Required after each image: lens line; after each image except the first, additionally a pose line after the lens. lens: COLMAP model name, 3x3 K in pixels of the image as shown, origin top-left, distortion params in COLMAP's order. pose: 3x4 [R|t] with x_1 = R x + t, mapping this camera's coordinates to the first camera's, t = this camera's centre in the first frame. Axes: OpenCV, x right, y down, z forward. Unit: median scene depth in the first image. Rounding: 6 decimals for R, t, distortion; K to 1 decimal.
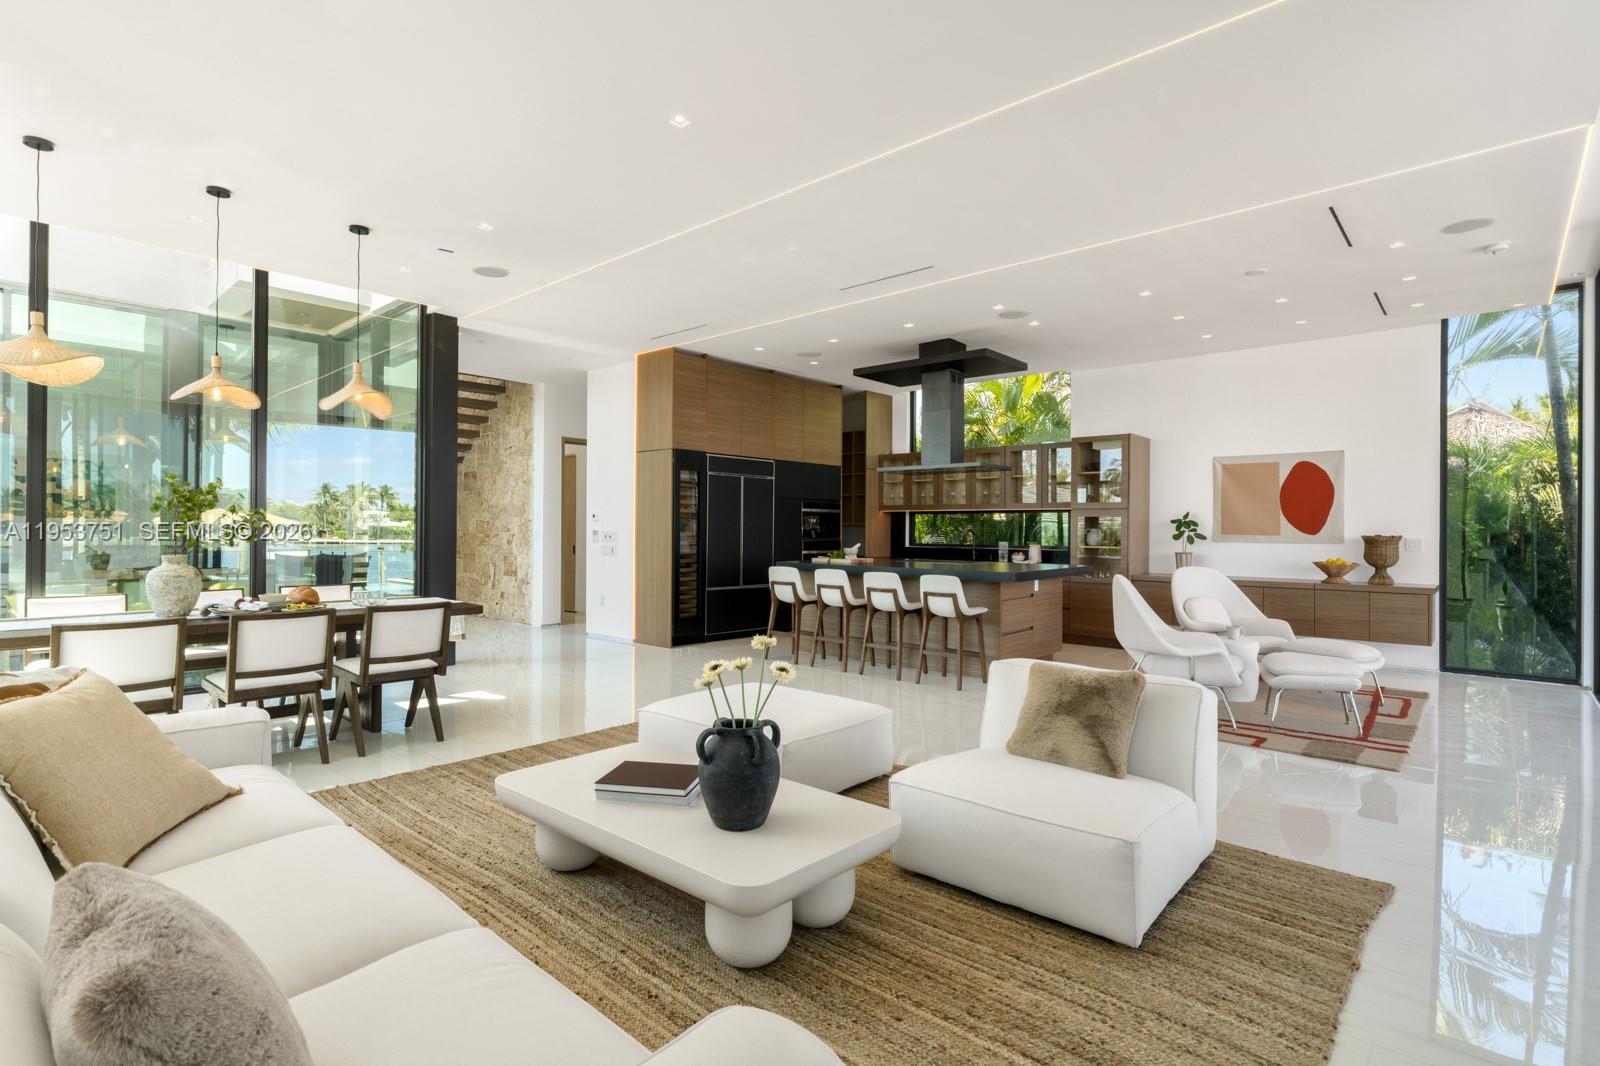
lens RADIAL K [[779.3, 0, 800.0], [0, 779.3, 533.0], [0, 0, 1]] dist [0.001485, 0.000221]
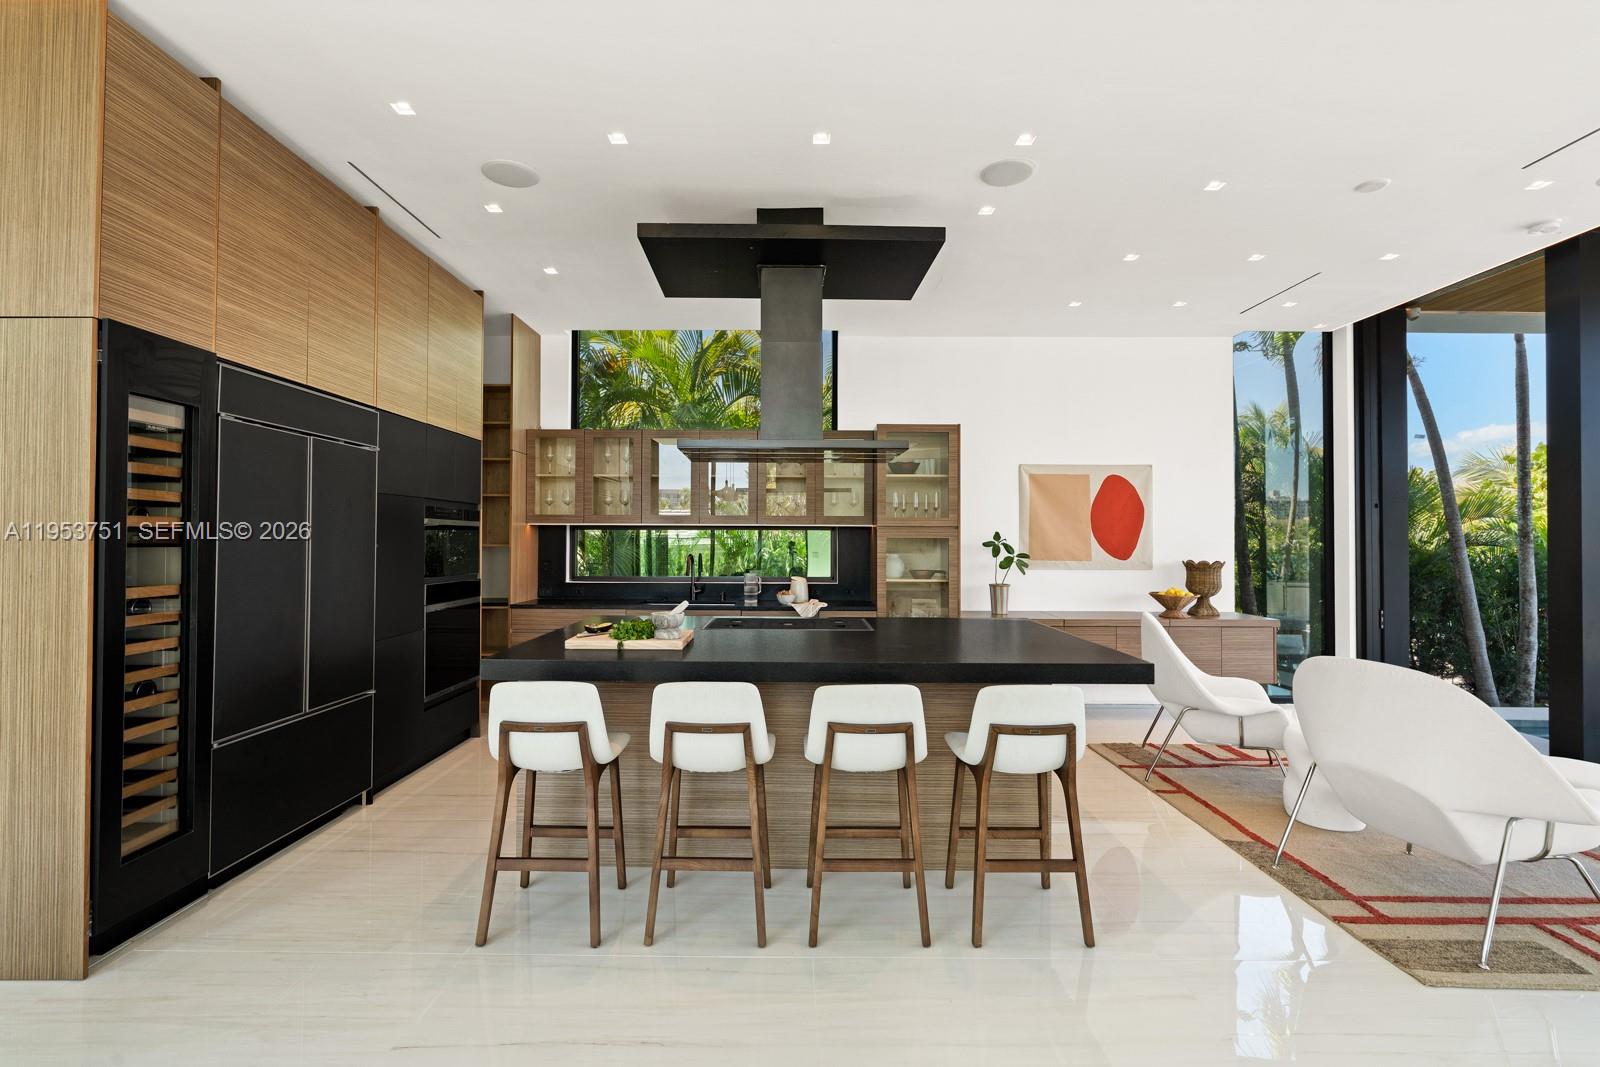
lens RADIAL K [[723.5, 0, 794.7], [0, 723.5, 530.9], [0, 0, 1]] dist [0.000095, 0.000106]
pose [[0.756382, 0.006404, 0.654099, -0.141299], [0.003383, 0.999900, -0.013702, -0.019299], [-0.654121, 0.012576, 0.756285, 0.603027]]
